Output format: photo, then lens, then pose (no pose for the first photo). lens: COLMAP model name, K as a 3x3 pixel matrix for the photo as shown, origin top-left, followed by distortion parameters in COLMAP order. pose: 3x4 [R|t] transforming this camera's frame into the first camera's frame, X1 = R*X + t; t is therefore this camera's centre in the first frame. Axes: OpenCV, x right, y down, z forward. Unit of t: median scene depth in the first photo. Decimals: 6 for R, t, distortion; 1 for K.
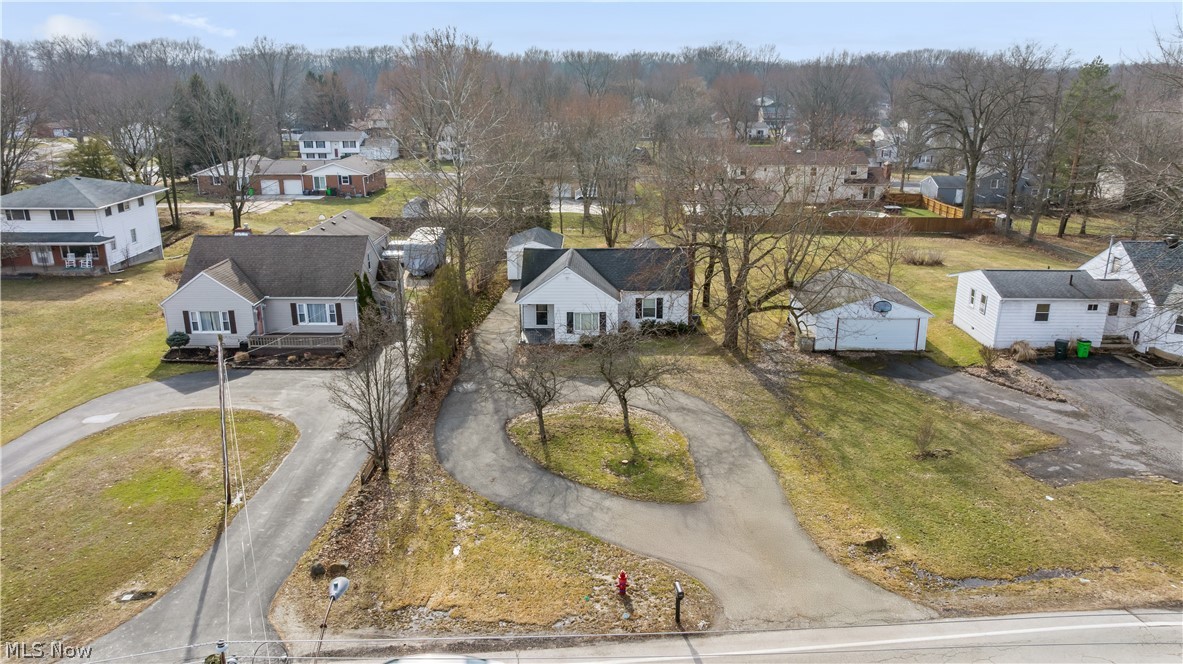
lens RADIAL K [[841.2, 0, 594.9], [0, 841.2, 327.8], [0, 0, 1]] dist [-0.027586, 0.007270]
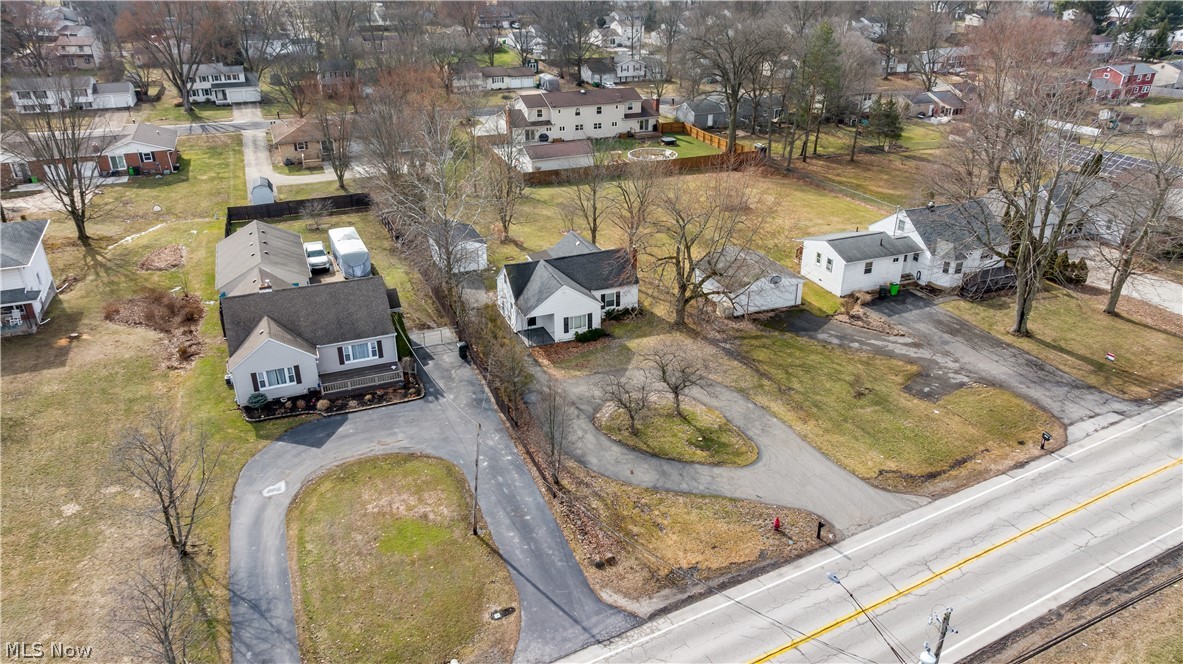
lens RADIAL K [[841.2, 0, 590.3], [0, 841.2, 332.5], [0, 0, 1]] dist [-0.027586, 0.007270]
pose [[0.923118, -0.168455, 0.345654, -0.451851], [0.109791, 0.976978, 0.182920, -0.231076], [-0.368510, -0.130907, 0.920361, -0.204587]]
